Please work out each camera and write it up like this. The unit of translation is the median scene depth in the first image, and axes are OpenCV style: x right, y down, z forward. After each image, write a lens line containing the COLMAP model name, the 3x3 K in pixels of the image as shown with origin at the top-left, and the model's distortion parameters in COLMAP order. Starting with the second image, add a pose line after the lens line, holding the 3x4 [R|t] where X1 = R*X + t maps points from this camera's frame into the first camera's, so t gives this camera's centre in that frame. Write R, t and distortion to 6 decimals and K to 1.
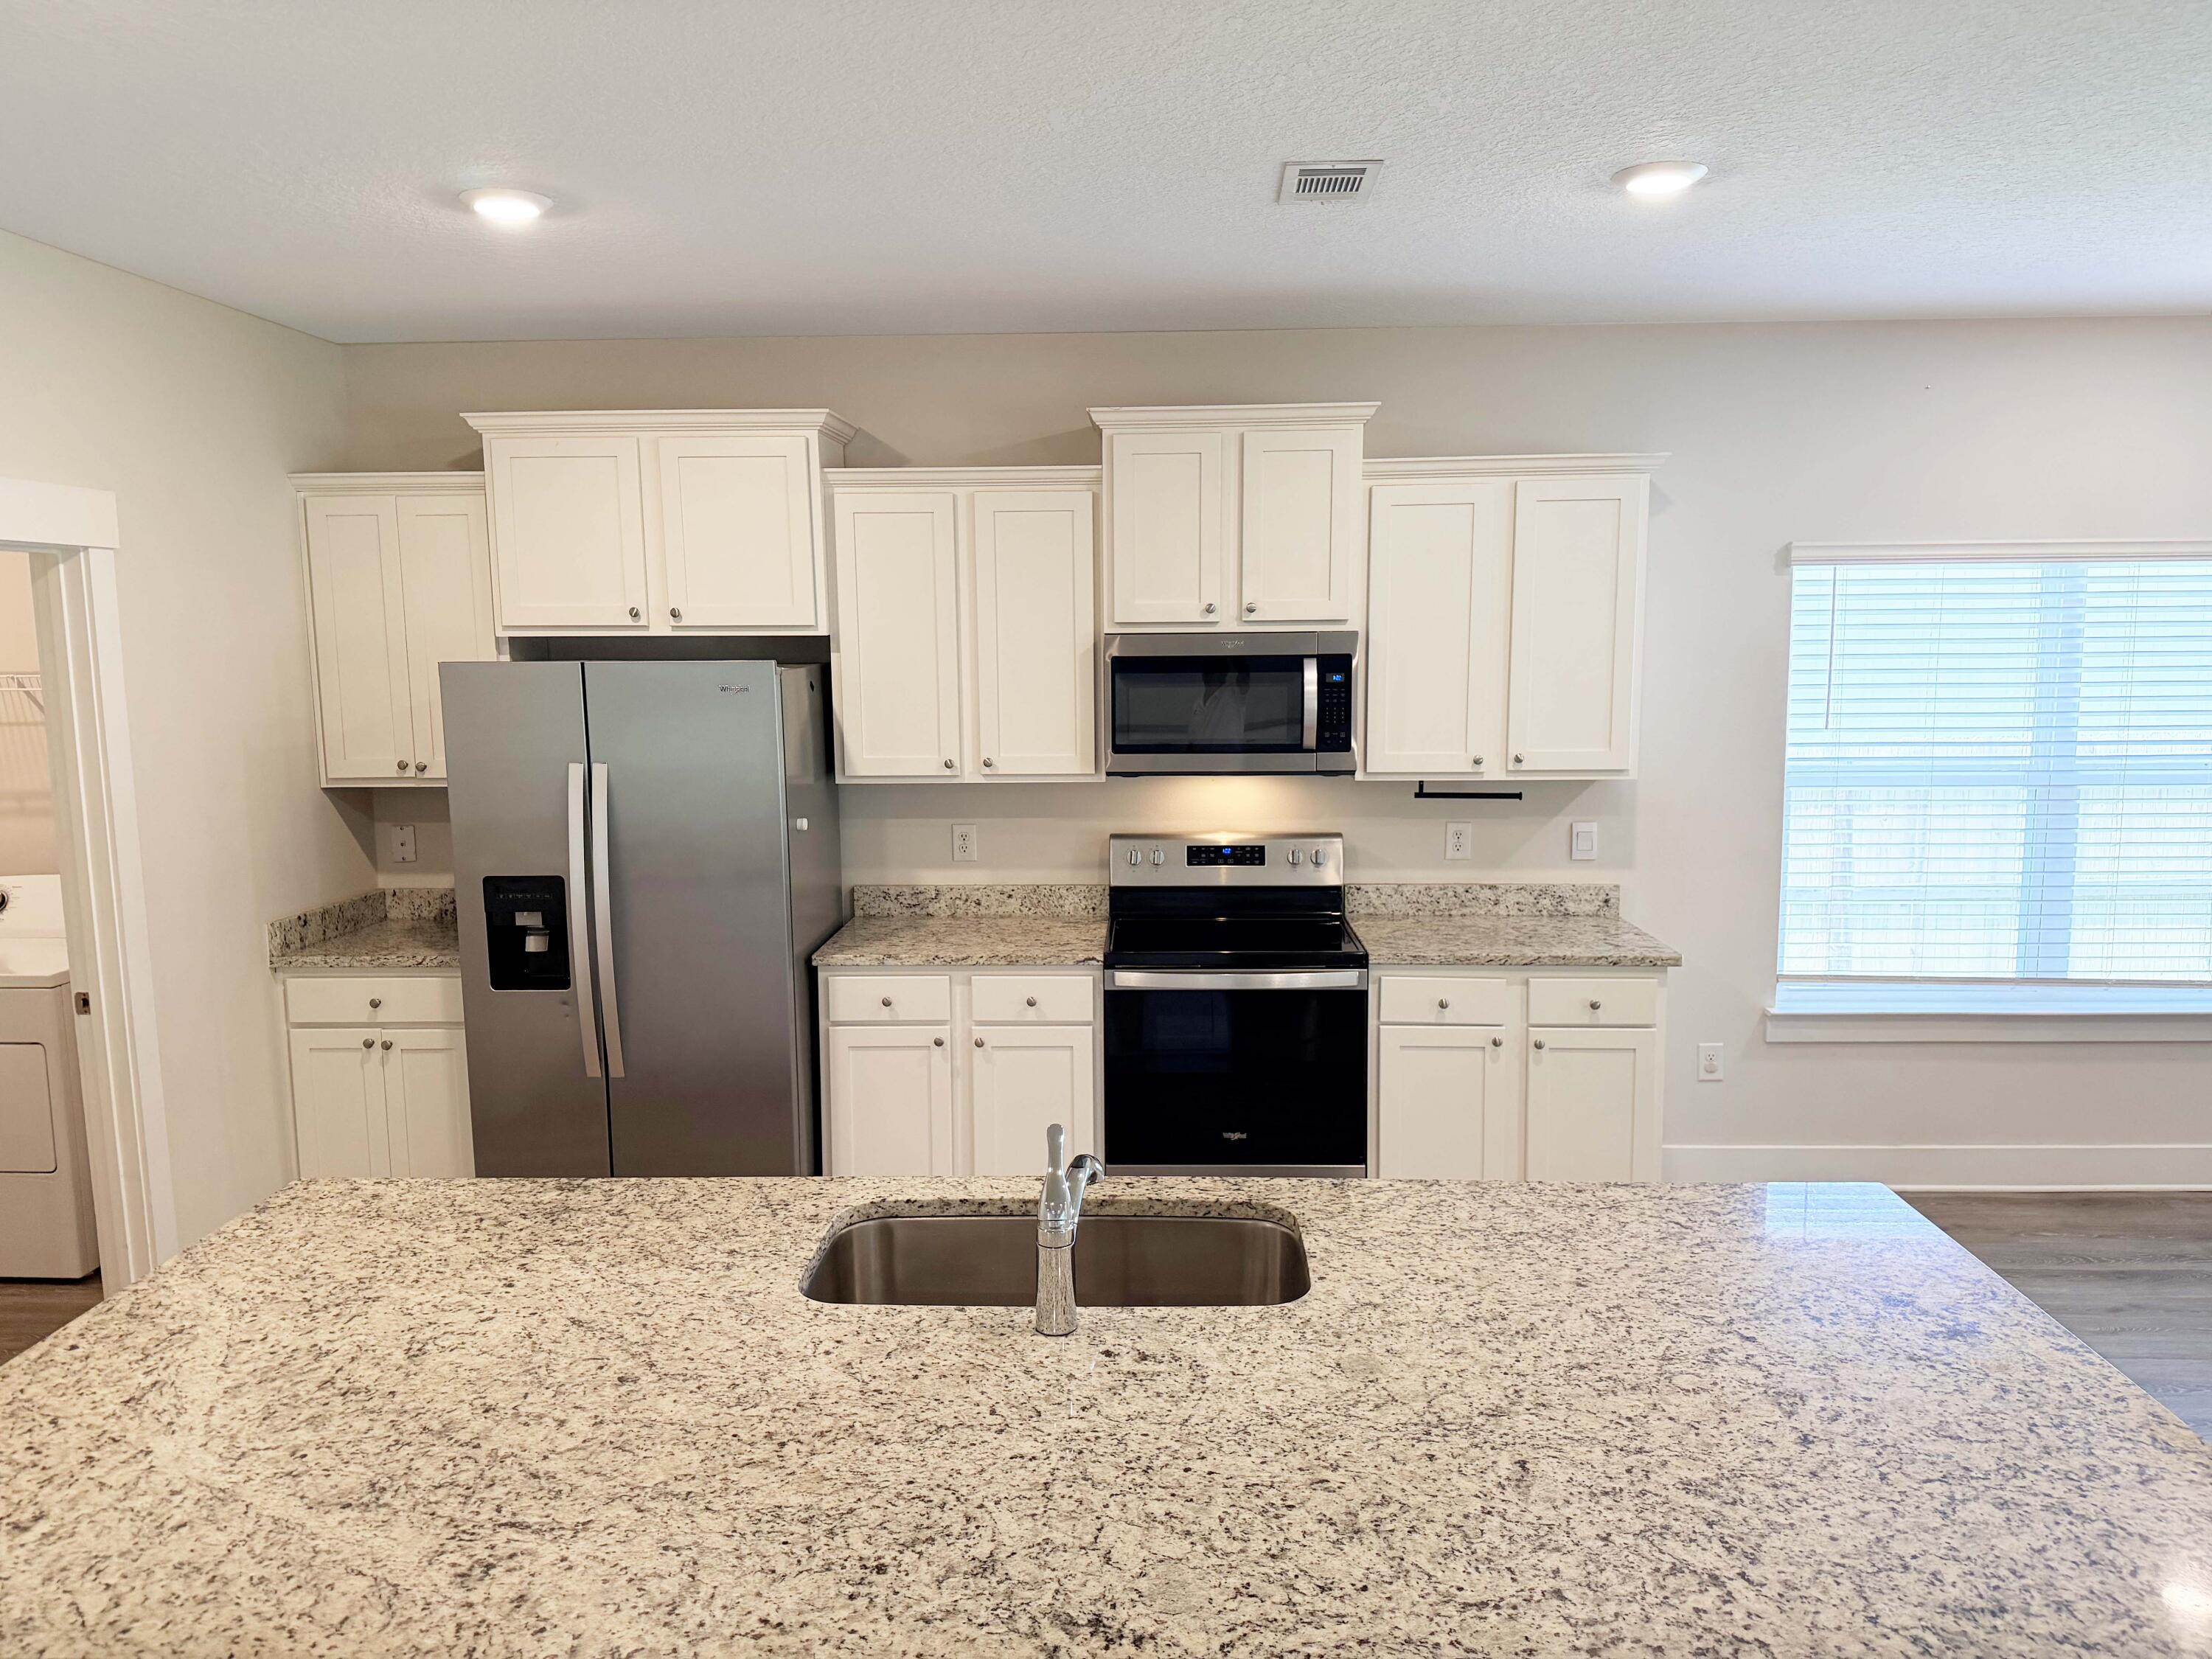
lens RADIAL K [[1544.3, 0, 1115.9], [0, 1544.3, 836.3], [0, 0, 1]] dist [0.031479, -0.007414]
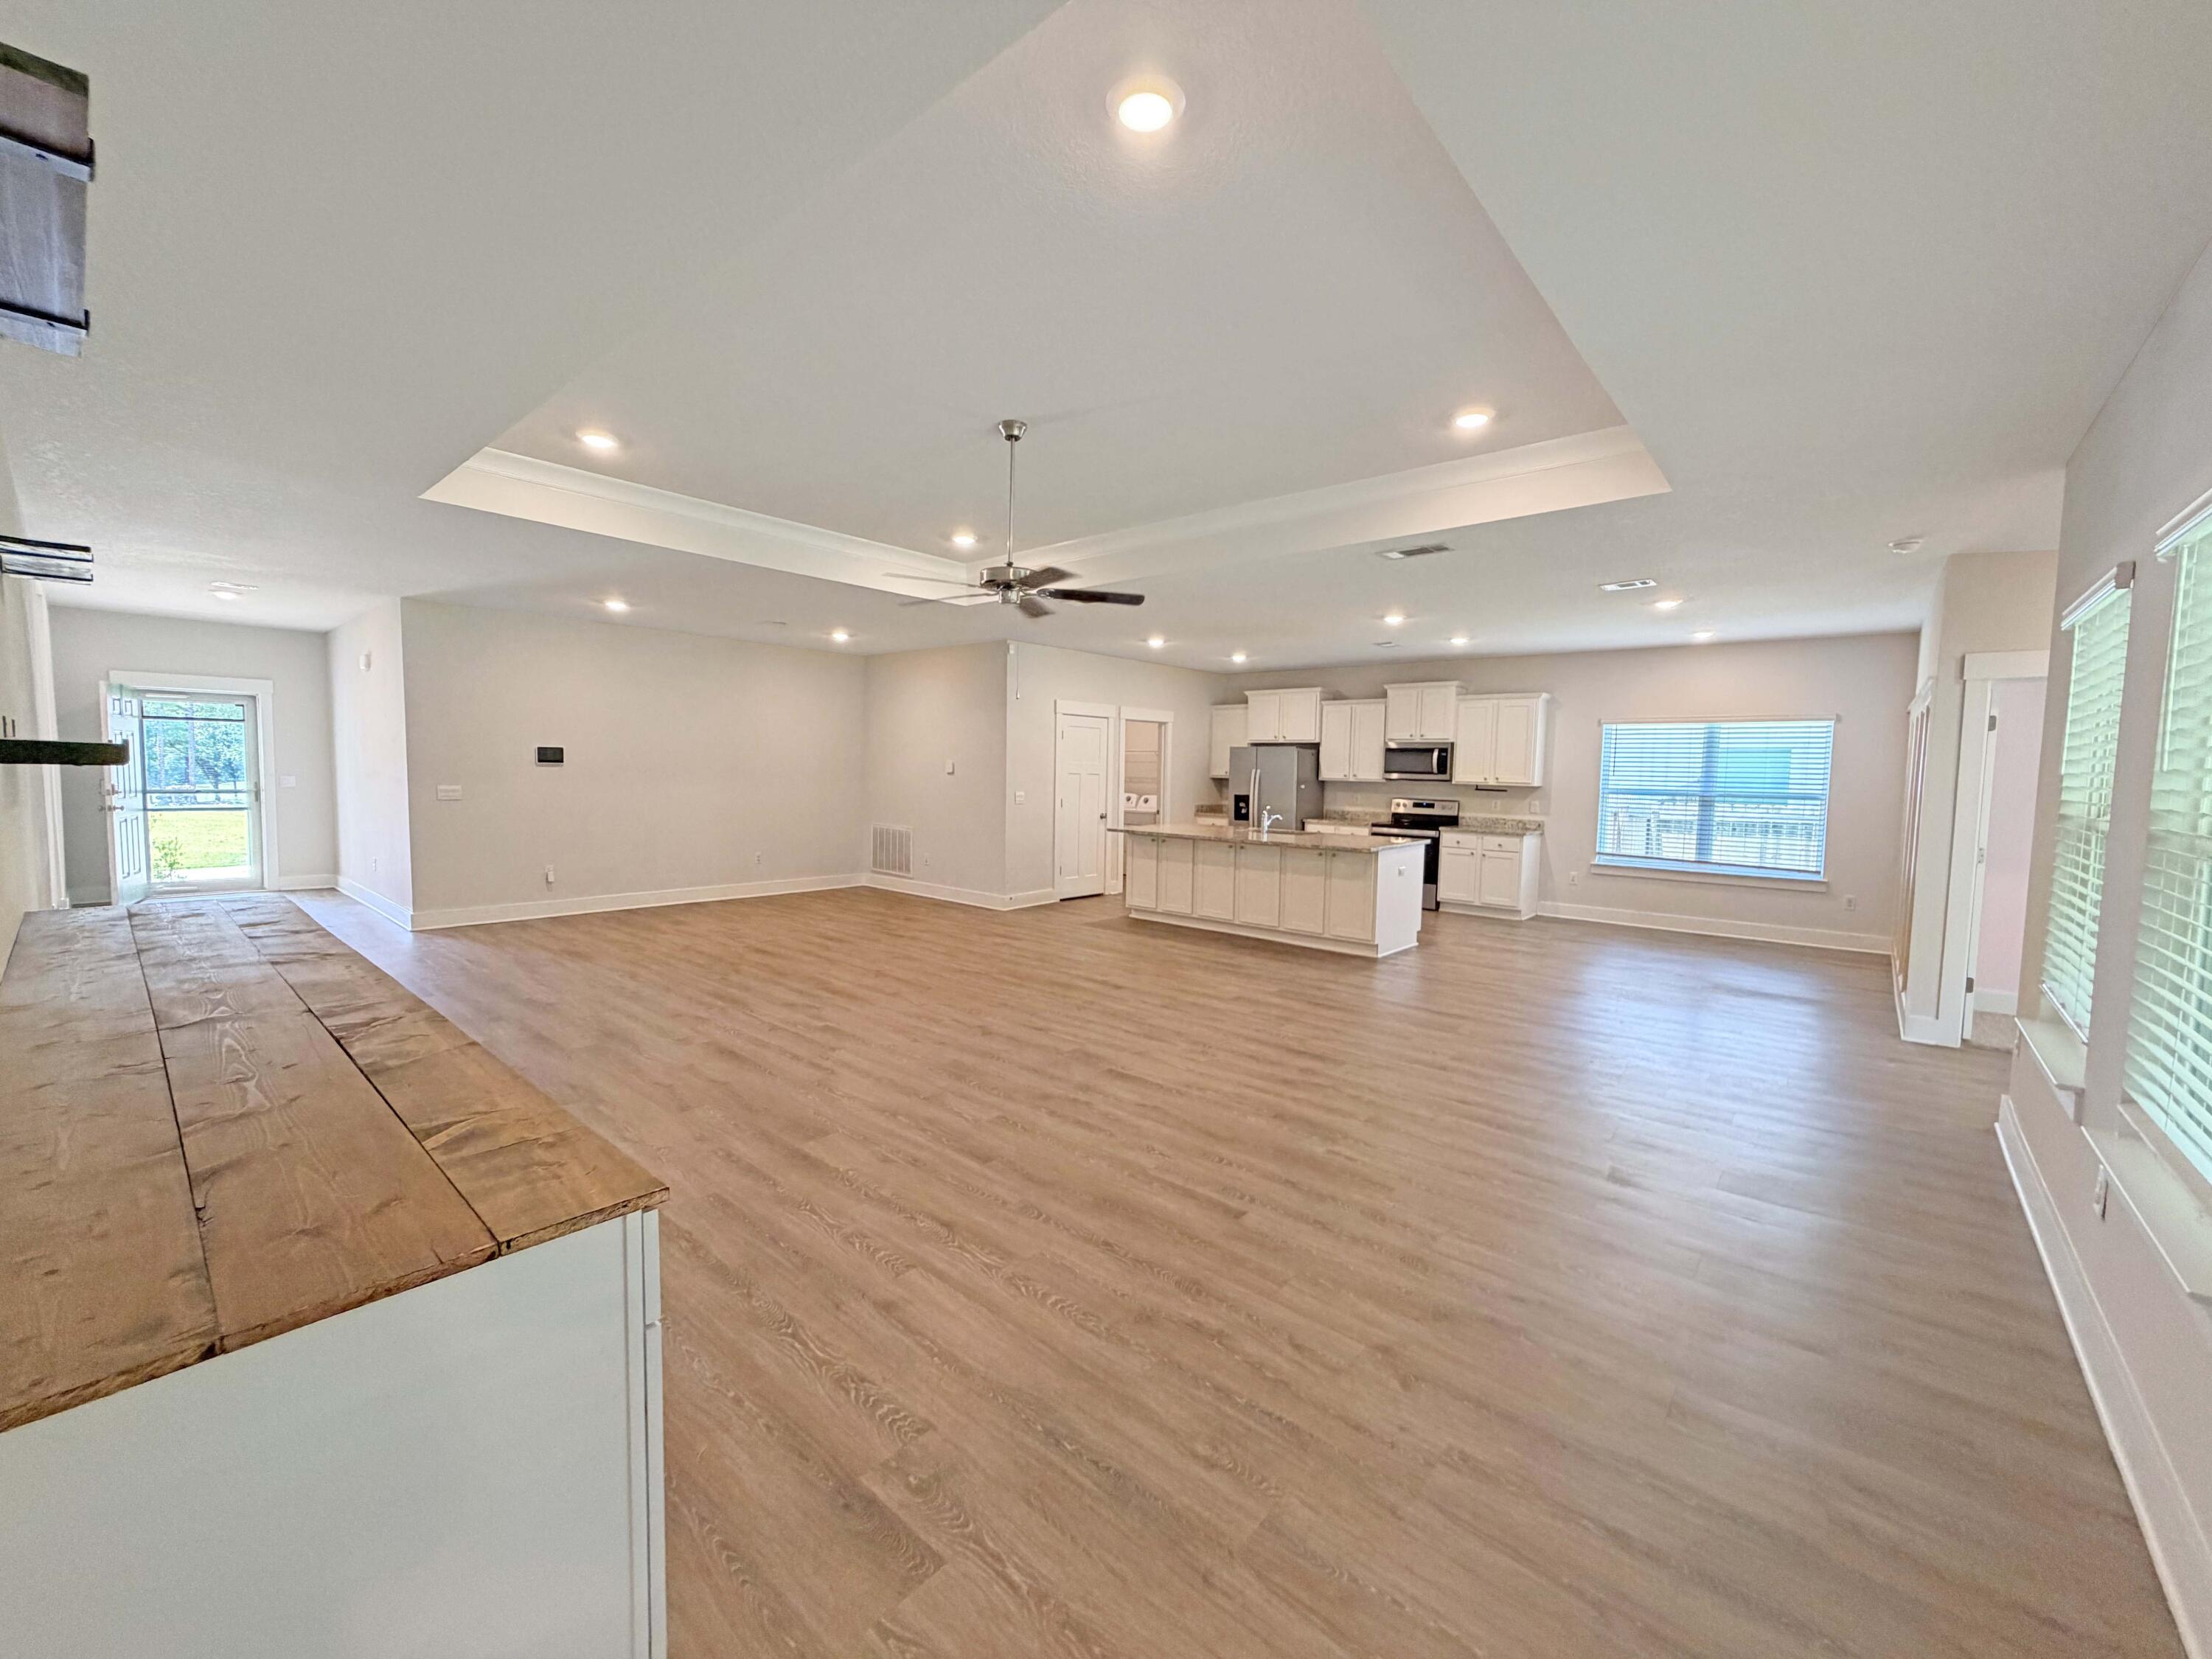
lens RADIAL K [[879.7, 0, 1101.5], [0, 879.7, 823.1], [0, 0, 1]] dist [-0.003129, -0.000167]
pose [[0.787500, 0.065475, -0.612827, 0.774295], [-0.105826, 0.993938, -0.029797, 0.204032], [0.607161, 0.088318, 0.789655, -1.115431]]
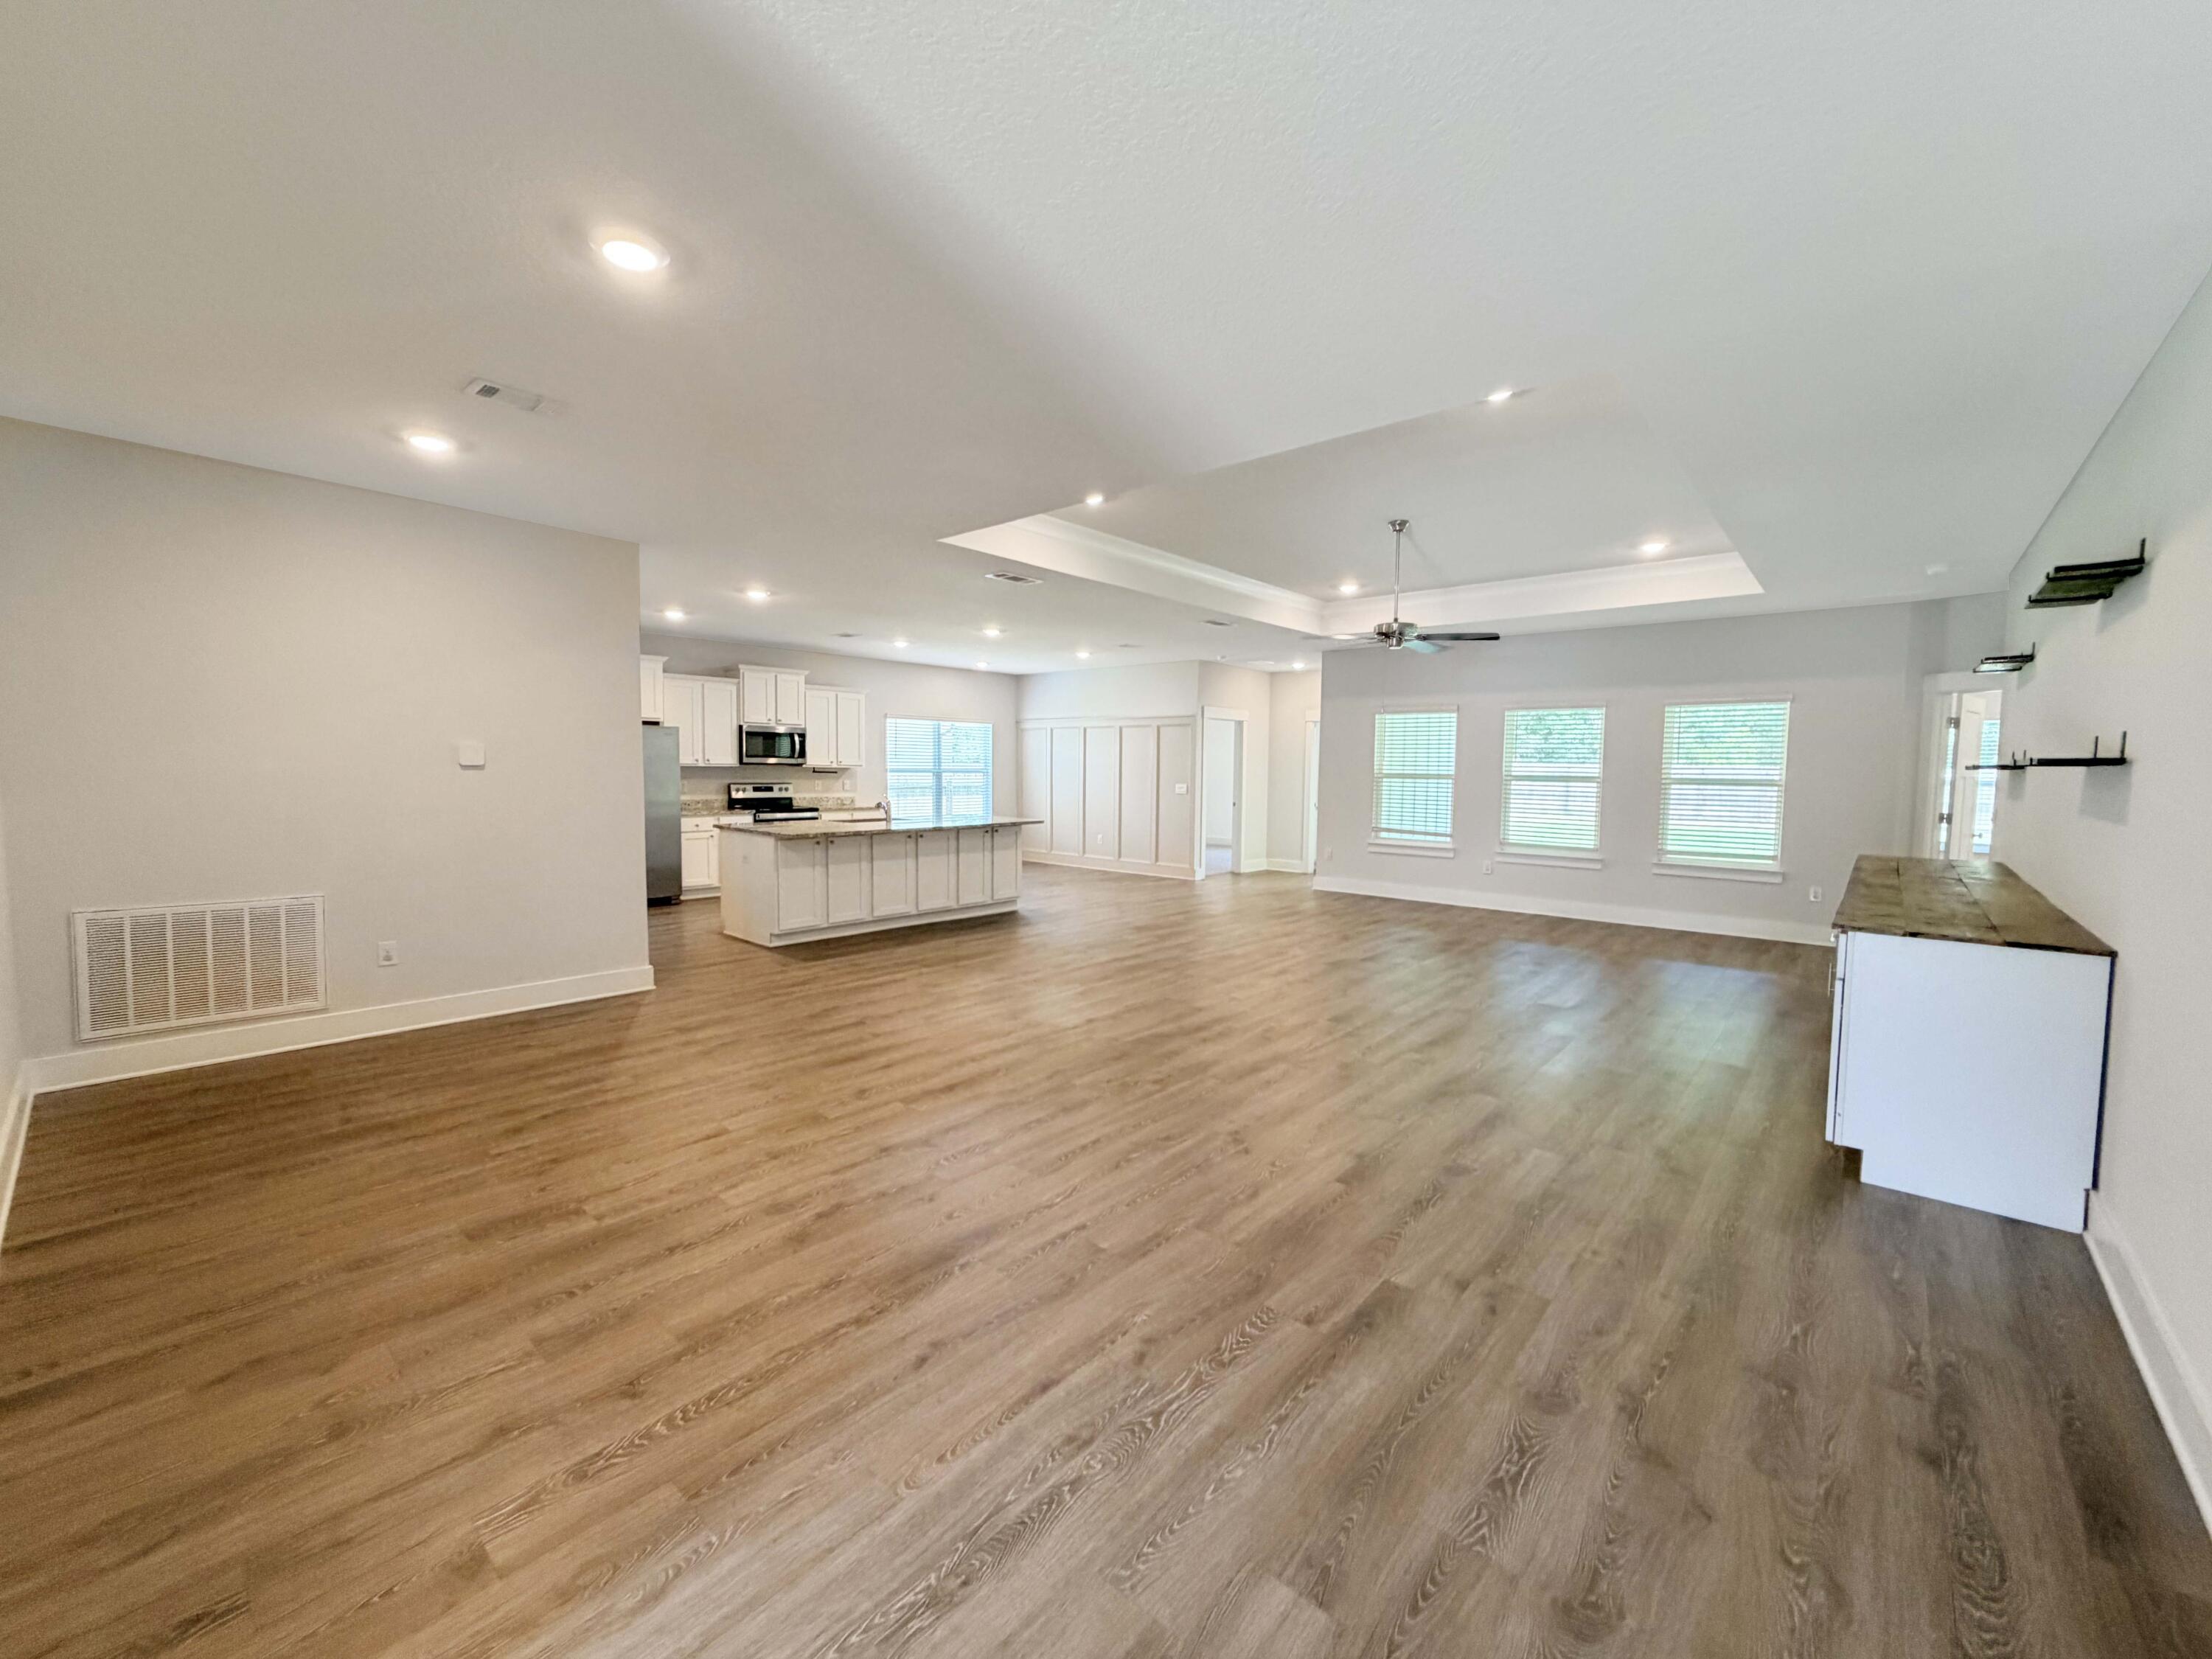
lens RADIAL K [[879.7, 0, 1107.6], [0, 879.7, 829.2], [0, 0, 1]] dist [-0.003129, -0.000167]
pose [[0.621930, -0.035575, 0.782264, -1.084813], [0.080462, 0.996583, -0.018649, 0.218612], [-0.778928, 0.074541, 0.622667, -0.930053]]
